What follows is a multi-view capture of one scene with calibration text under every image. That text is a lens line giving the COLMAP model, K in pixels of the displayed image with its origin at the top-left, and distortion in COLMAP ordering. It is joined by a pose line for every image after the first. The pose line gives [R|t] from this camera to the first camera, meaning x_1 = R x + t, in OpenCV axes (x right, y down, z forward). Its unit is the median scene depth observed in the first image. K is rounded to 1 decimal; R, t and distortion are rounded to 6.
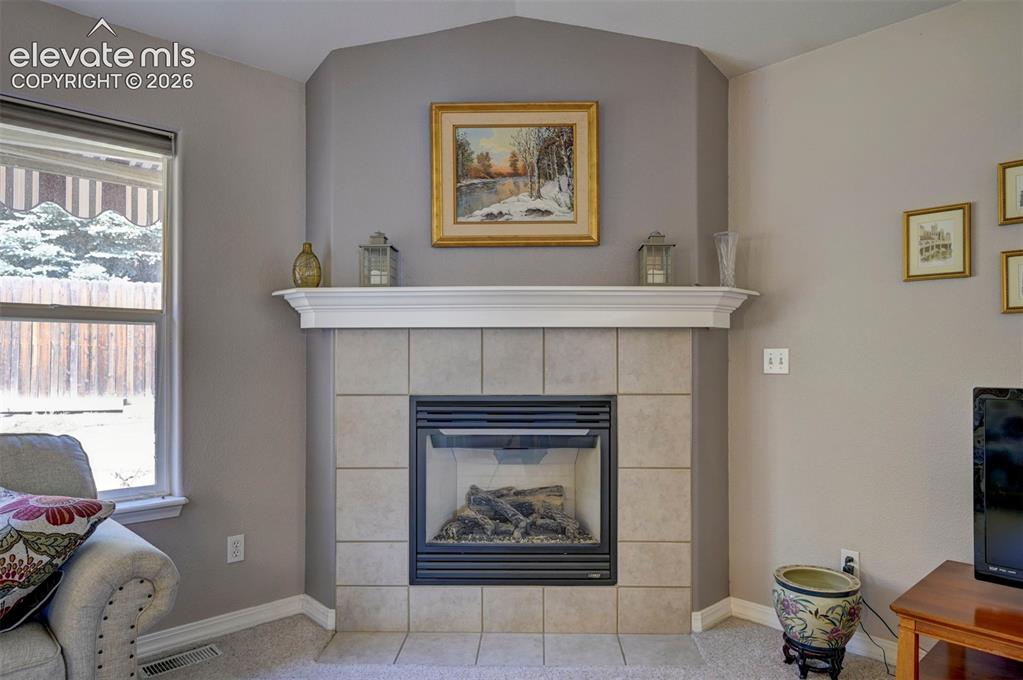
lens RADIAL K [[665.4, 0, 517.4], [0, 665.4, 346.9], [0, 0, 1]] dist [-0.008544, -0.003421]
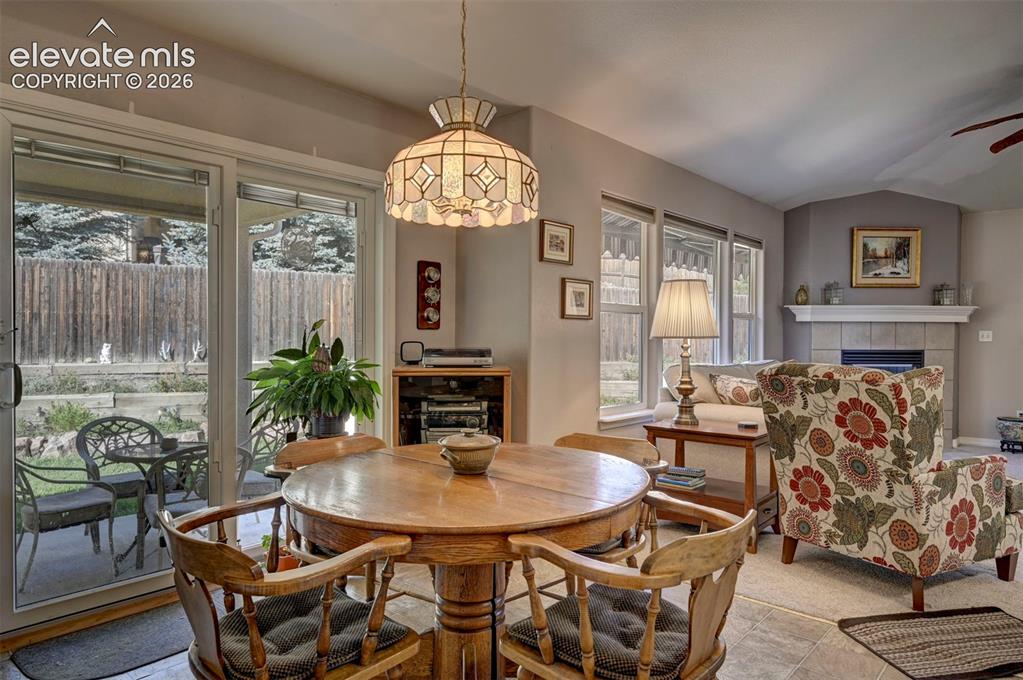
lens RADIAL K [[652.0, 0, 517.3], [0, 652.0, 338.7], [0, 0, 1]] dist [-0.002535, 0.000221]
pose [[0.996340, 0.005250, 0.085321, -1.520298], [-0.007259, 0.999703, 0.023247, -0.012743], [-0.085174, -0.023781, 0.996082, -1.222432]]
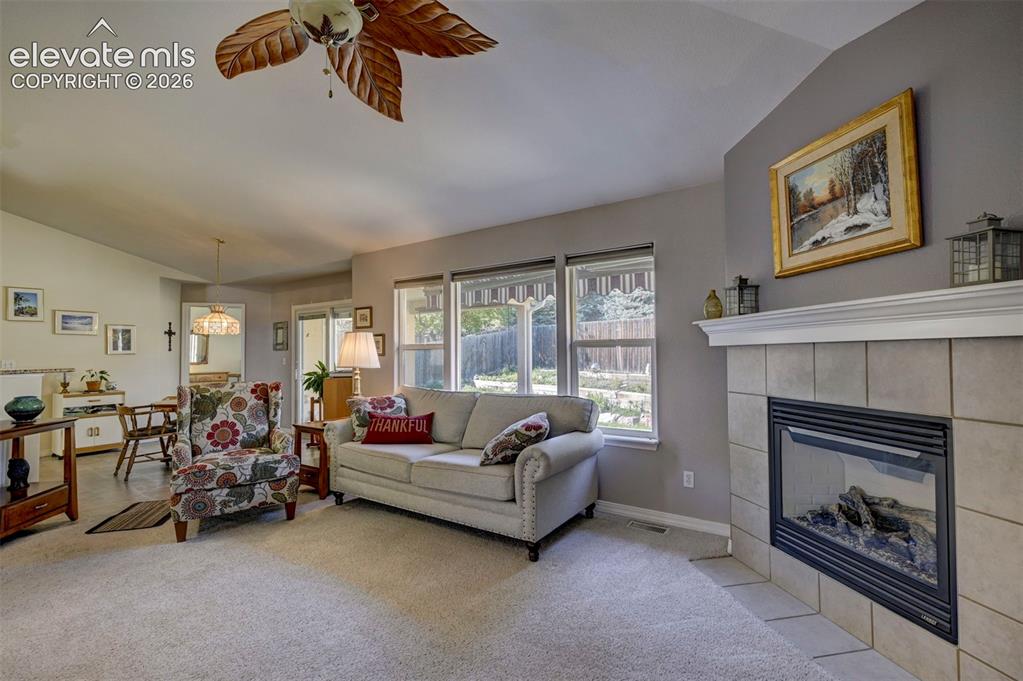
lens RADIAL K [[447.0, 0, 511.5], [0, 447.0, 340.5], [0, 0, 1]] dist [-0.003139, -0.000883]
pose [[0.205314, -0.031131, -0.978201, 0.587610], [0.022123, 0.999386, -0.027162, -0.022955], [0.978446, -0.016064, 0.205877, 0.338676]]
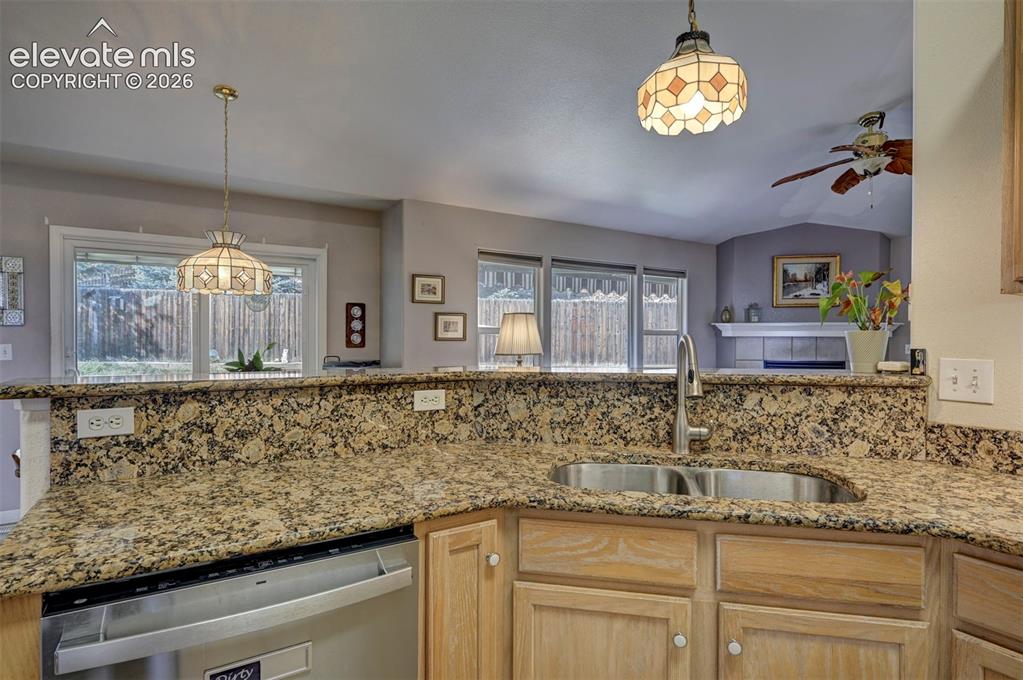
lens RADIAL K [[542.0, 0, 511.5], [0, 542.0, 340.0], [0, 0, 1]] dist [-0.001634, 0.000316]
pose [[0.980665, 0.005829, -0.195609, -0.760691], [-0.001577, 0.999759, 0.021889, -0.061713], [0.195690, -0.021157, 0.980438, -1.447395]]
